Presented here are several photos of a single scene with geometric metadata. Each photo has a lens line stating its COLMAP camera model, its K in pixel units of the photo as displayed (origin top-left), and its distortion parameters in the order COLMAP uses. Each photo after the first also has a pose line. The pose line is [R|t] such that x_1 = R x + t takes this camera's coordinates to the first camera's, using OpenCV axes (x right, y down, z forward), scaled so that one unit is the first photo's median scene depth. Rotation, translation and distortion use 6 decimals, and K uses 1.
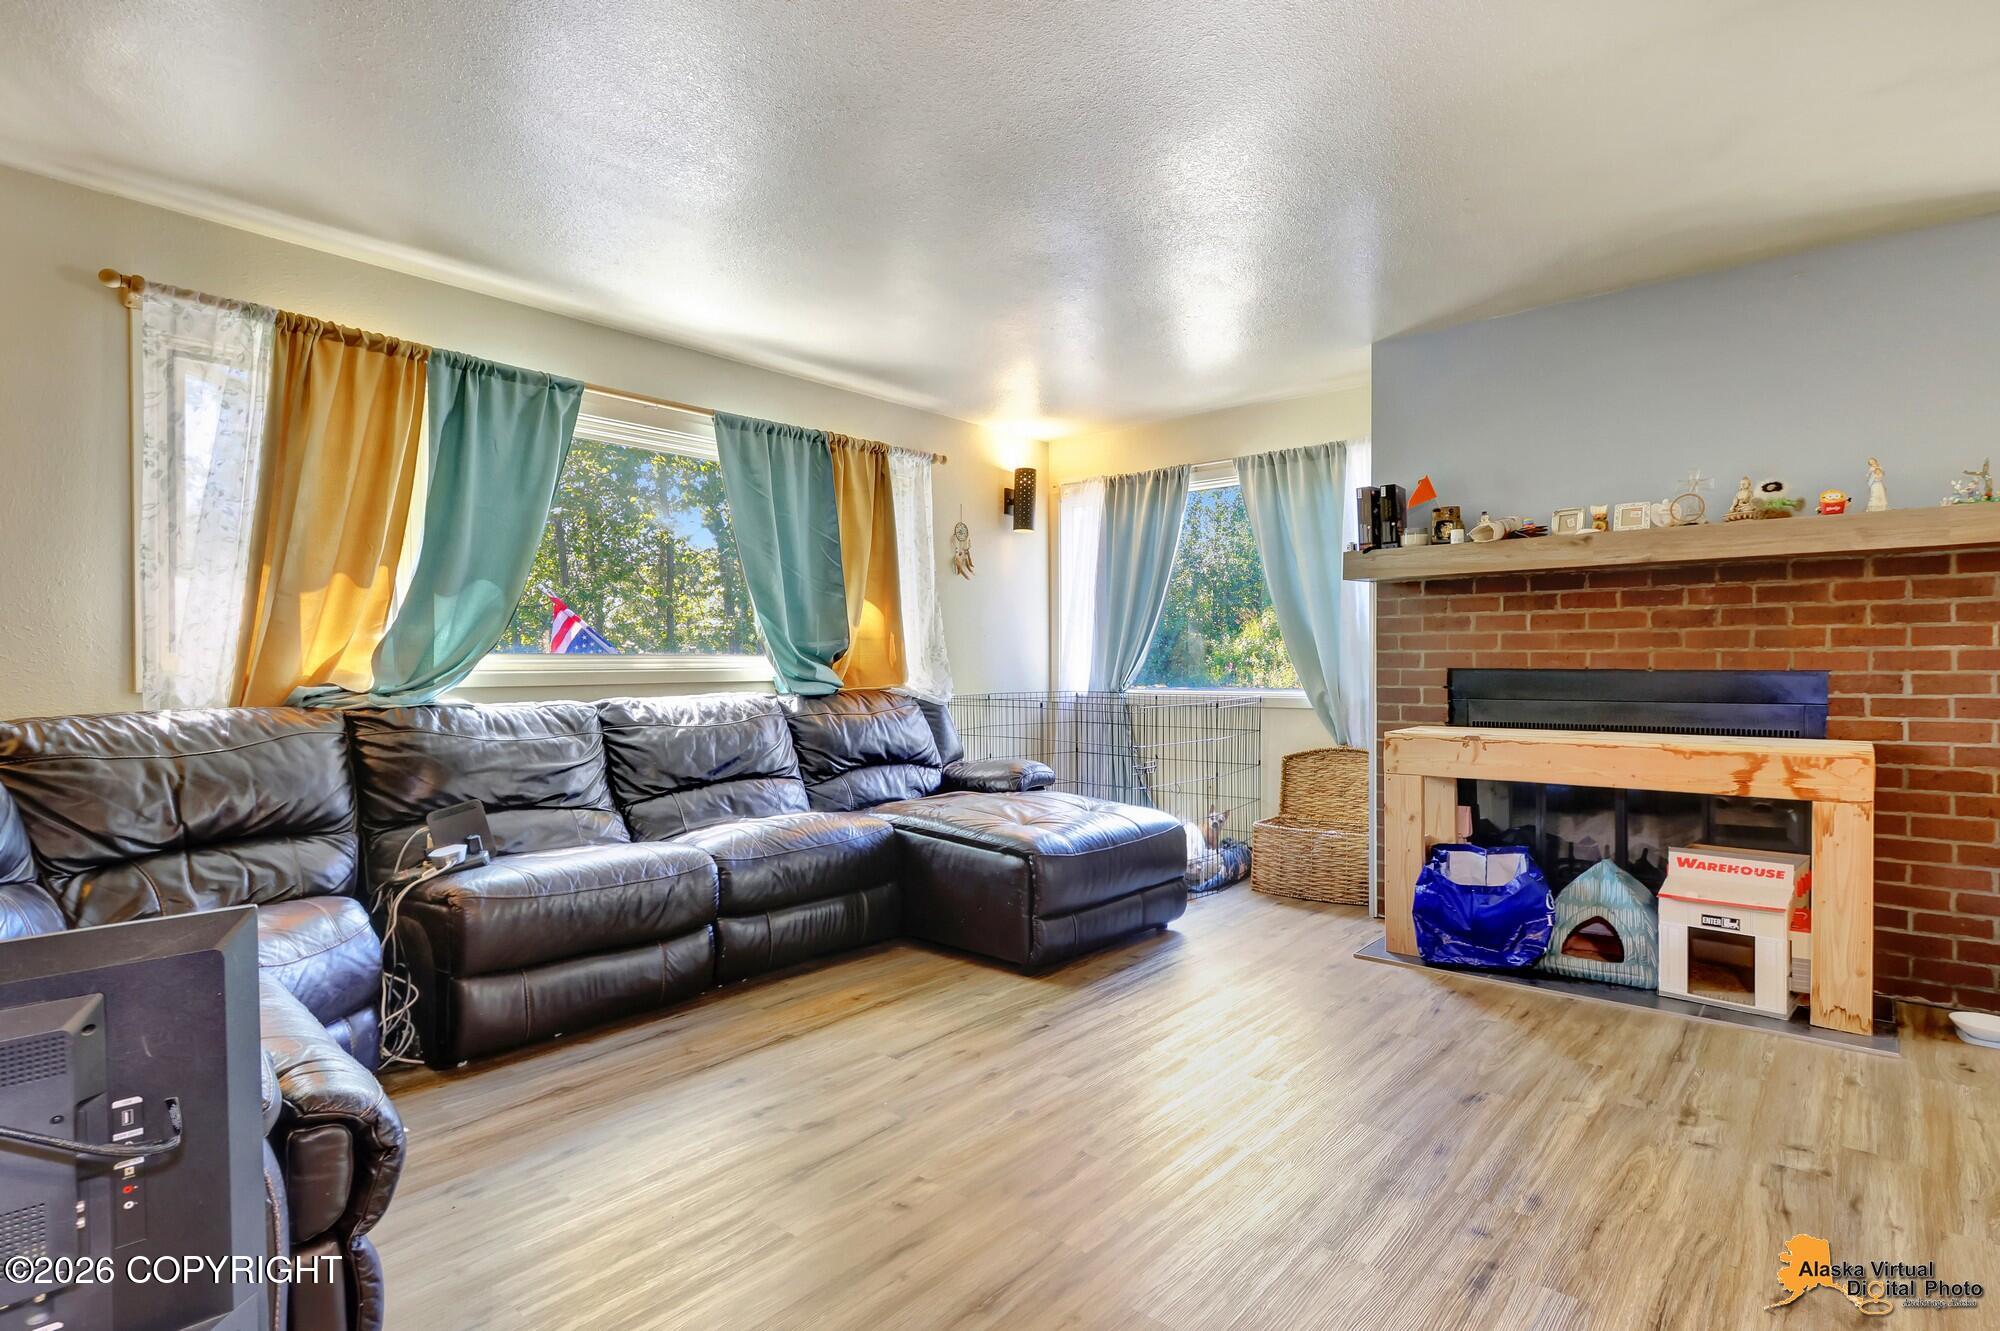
lens RADIAL K [[1012.7, 0, 1002.8], [0, 1012.7, 666.9], [0, 0, 1]] dist [0.006485, 0.001090]
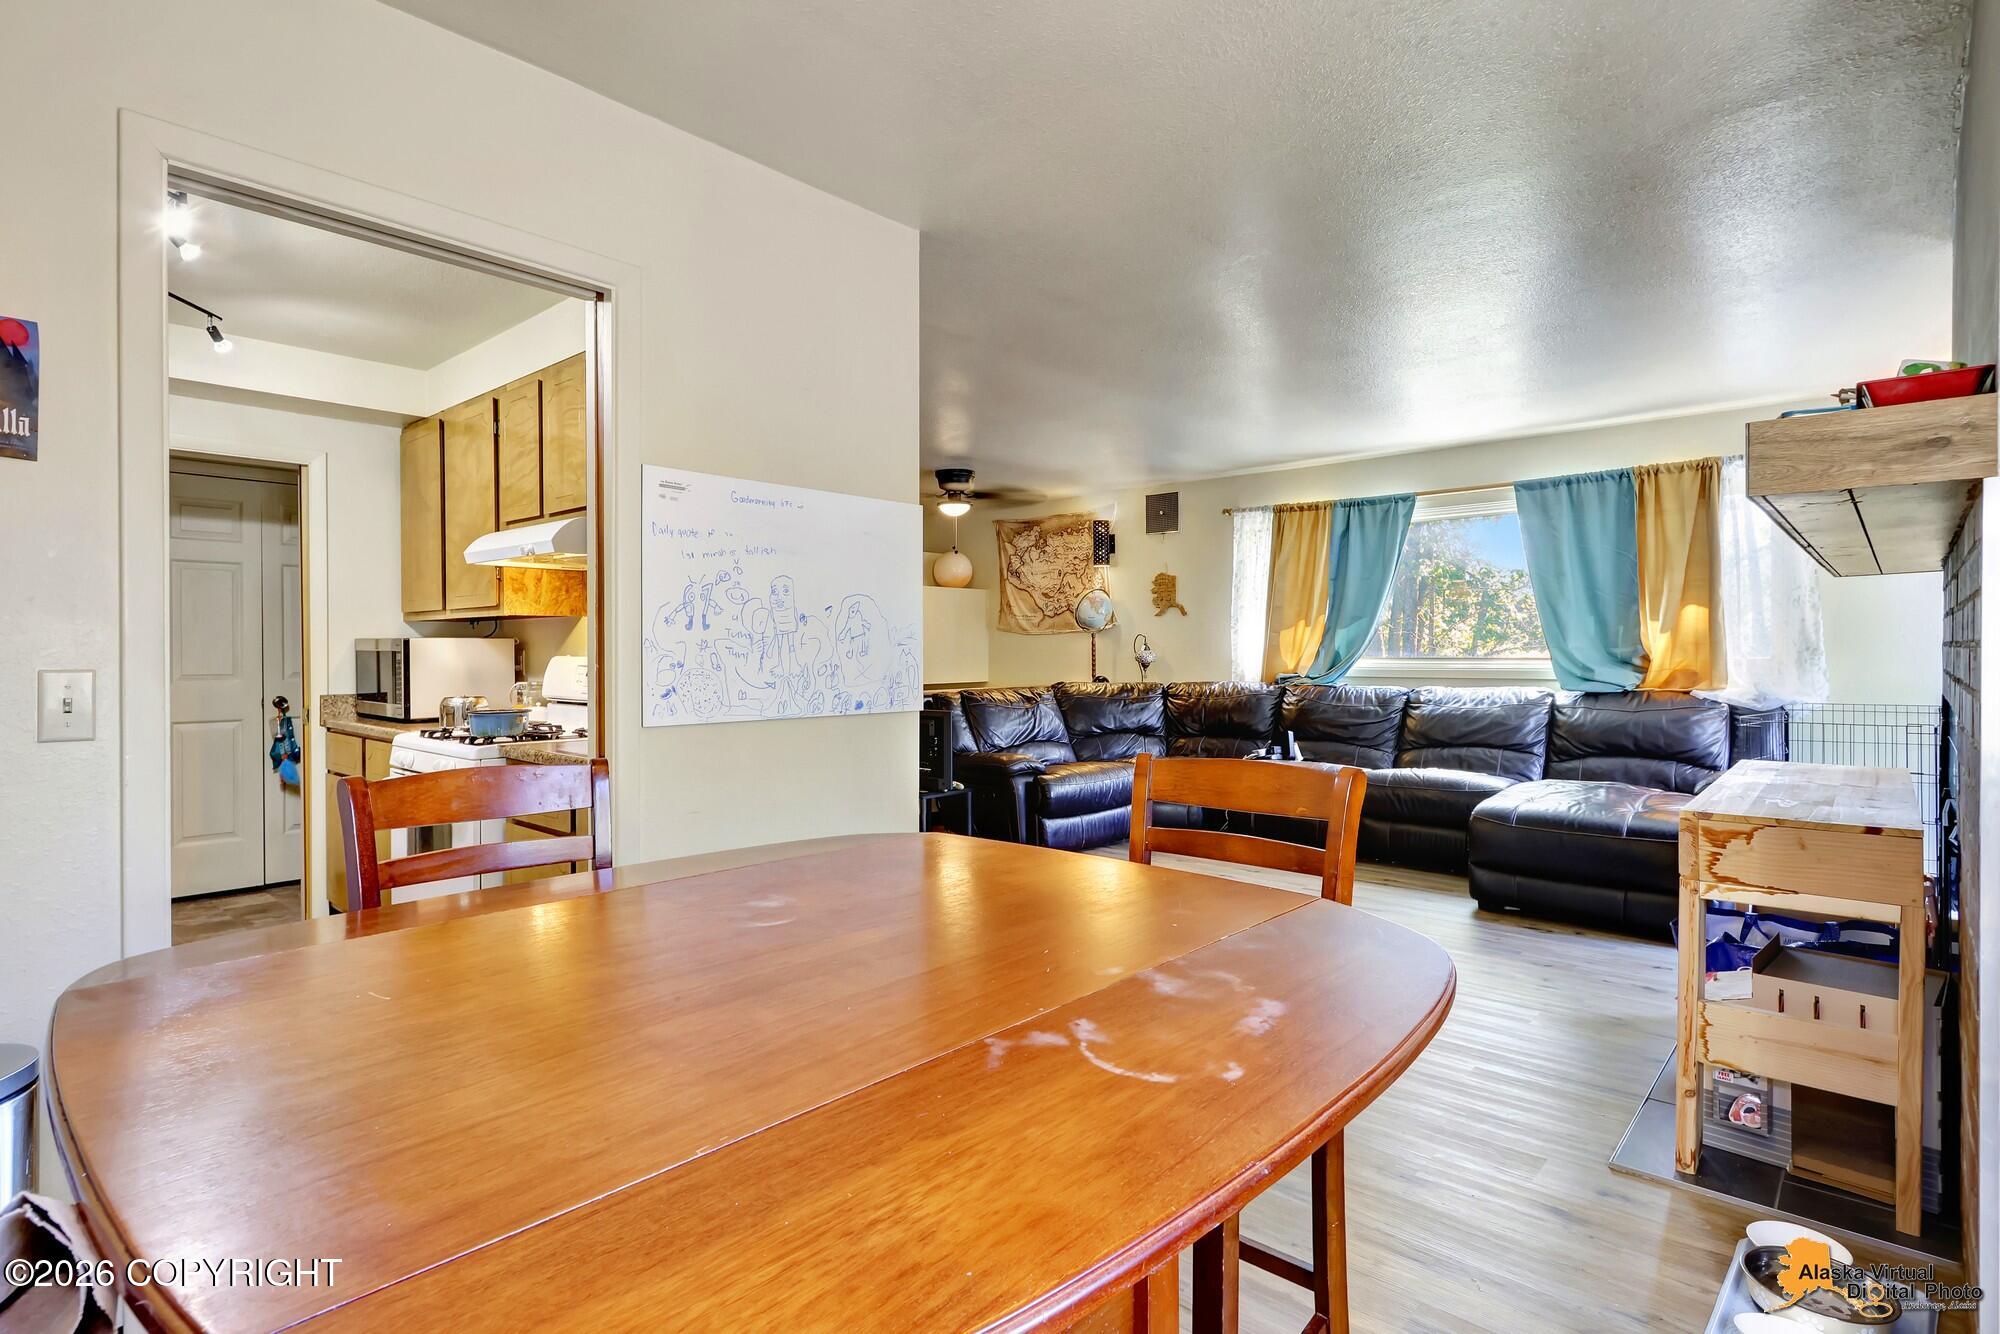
lens RADIAL K [[1012.7, 0, 1000.9], [0, 1012.7, 662.4], [0, 0, 1]] dist [0.006485, 0.001090]
pose [[-0.040080, 0.006836, -0.999173, 1.256480], [-0.008777, 0.999936, 0.007194, -0.012986], [0.999158, 0.009058, -0.040017, 0.403585]]
